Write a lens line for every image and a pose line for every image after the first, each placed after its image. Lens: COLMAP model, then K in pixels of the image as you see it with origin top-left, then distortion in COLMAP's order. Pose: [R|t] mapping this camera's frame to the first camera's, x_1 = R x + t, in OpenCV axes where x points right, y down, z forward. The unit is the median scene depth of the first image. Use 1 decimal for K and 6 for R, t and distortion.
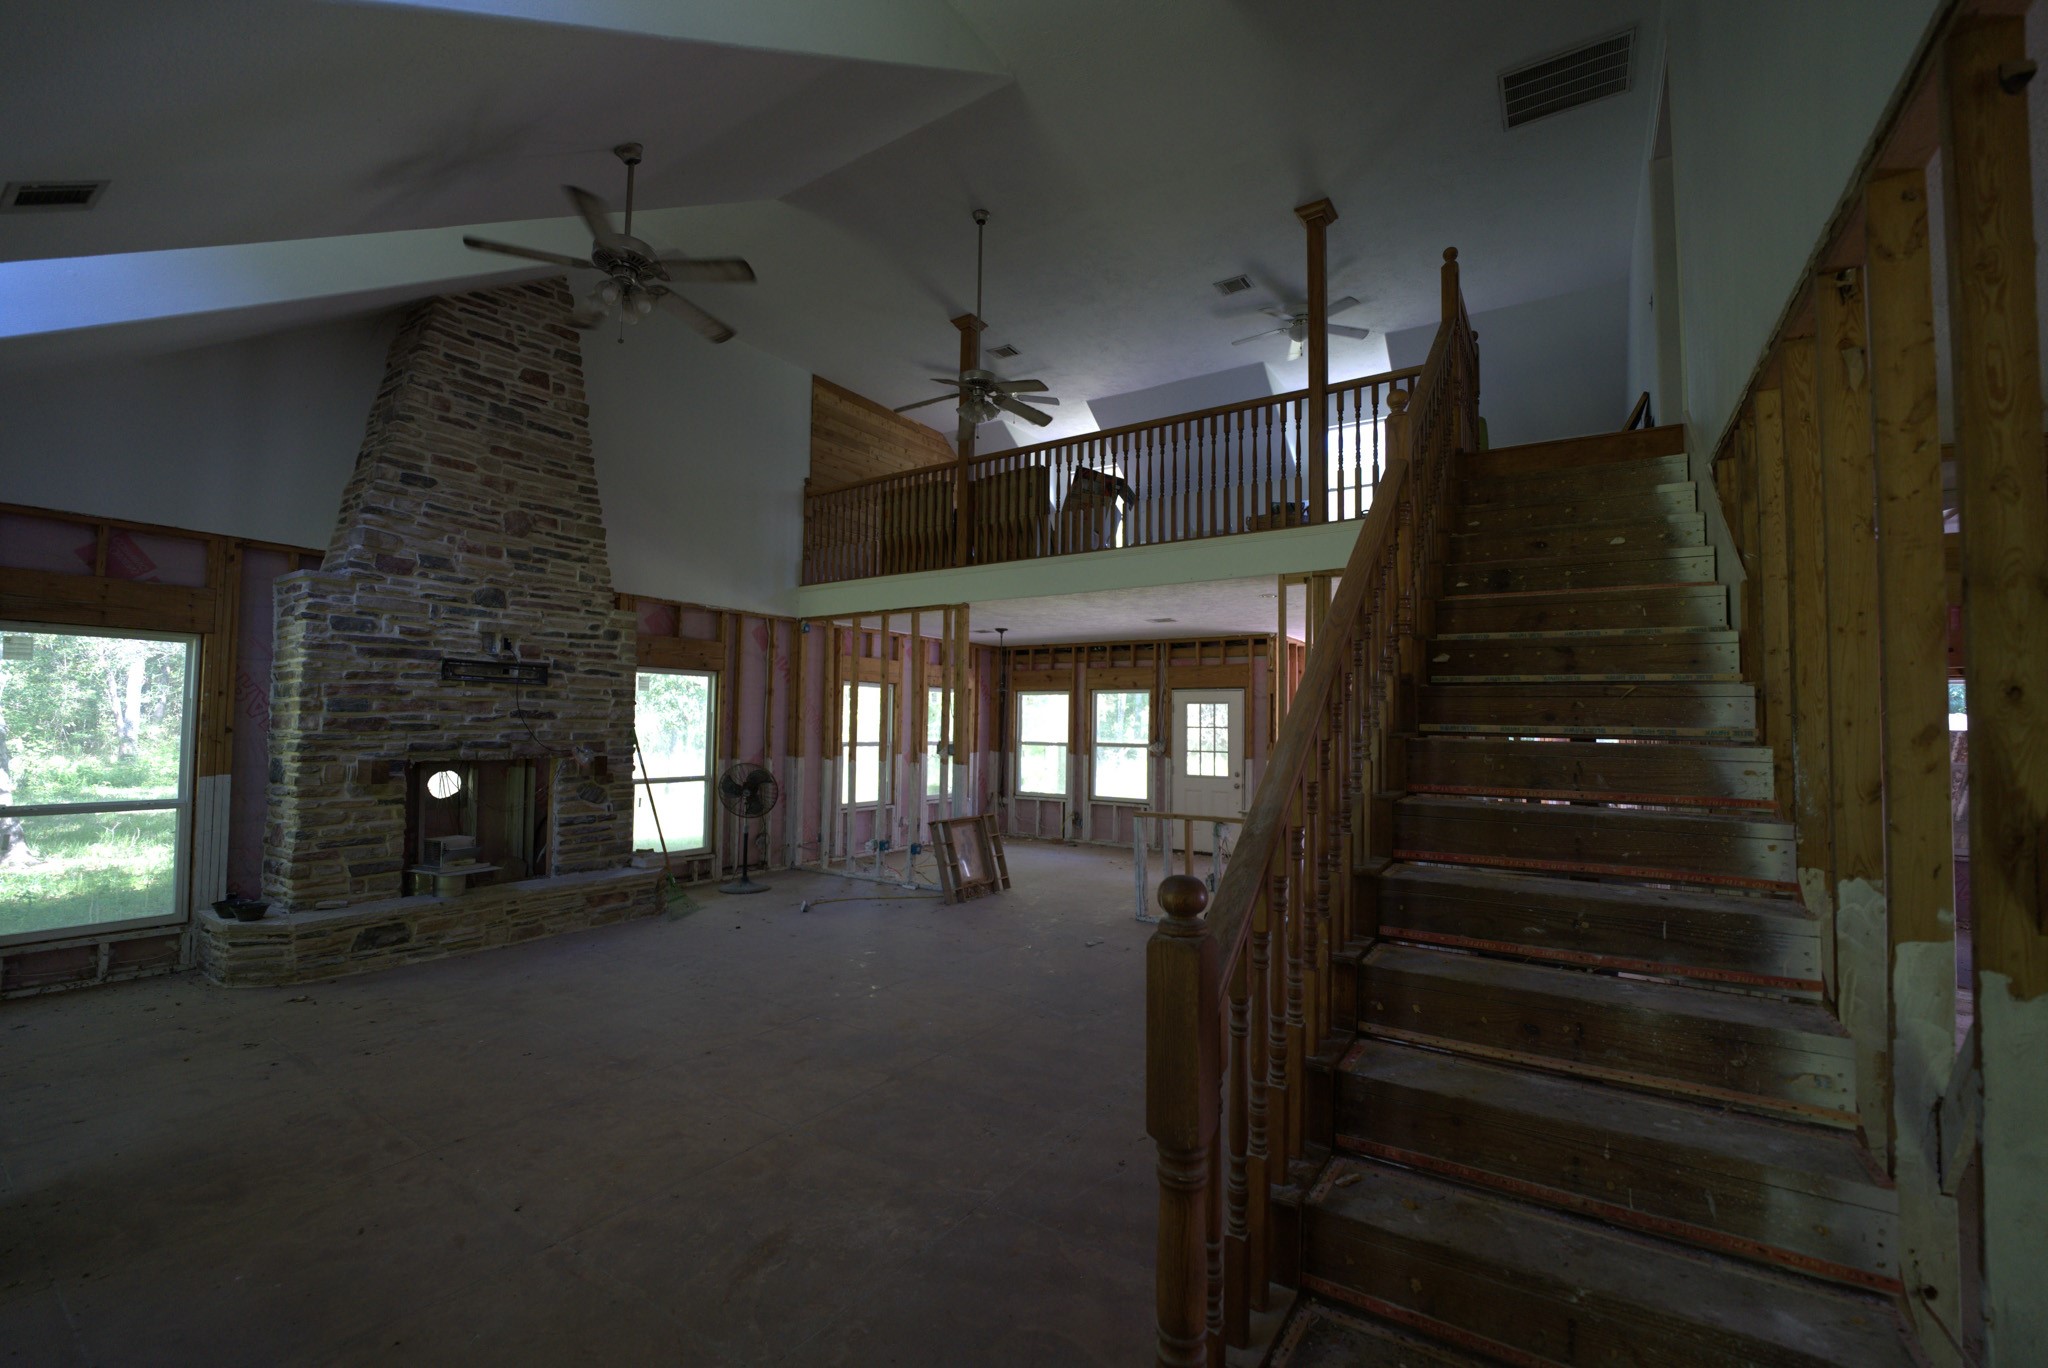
lens RADIAL K [[832.5, 0, 1023.4], [0, 832.5, 687.2], [0, 0, 1]] dist [-0.019416, 0.000142]
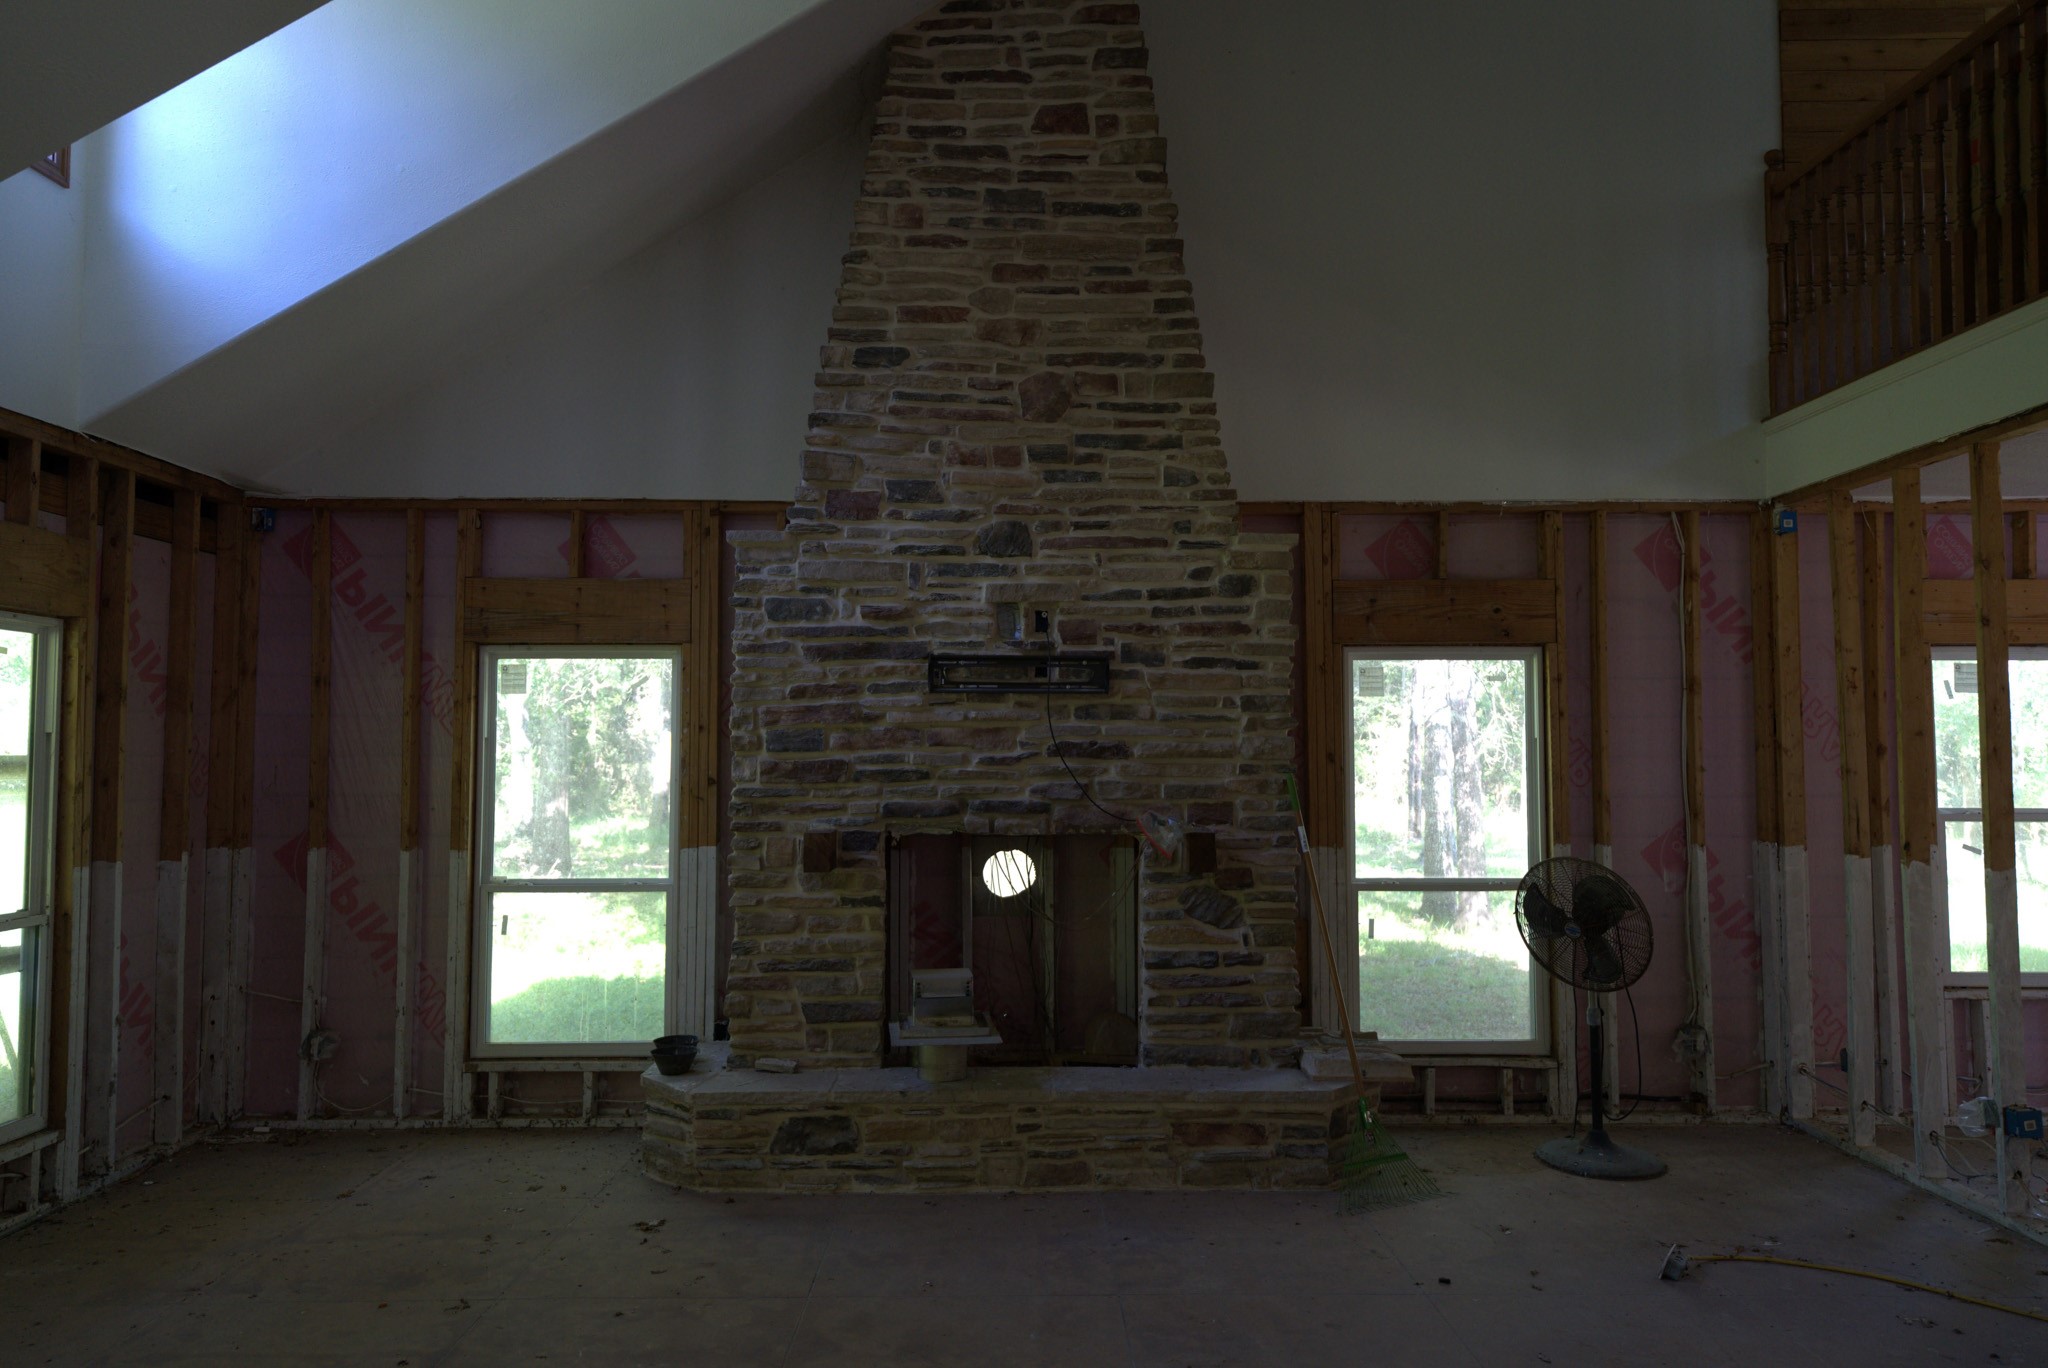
lens RADIAL K [[1340.7, 0, 1023.8], [0, 1340.7, 685.0], [0, 0, 1]] dist [0.020954, 0.002309]
pose [[0.565978, -0.056356, -0.822492, 0.090387], [0.046074, 0.998264, -0.036696, 0.021258], [0.823132, -0.017126, 0.567592, 0.487489]]
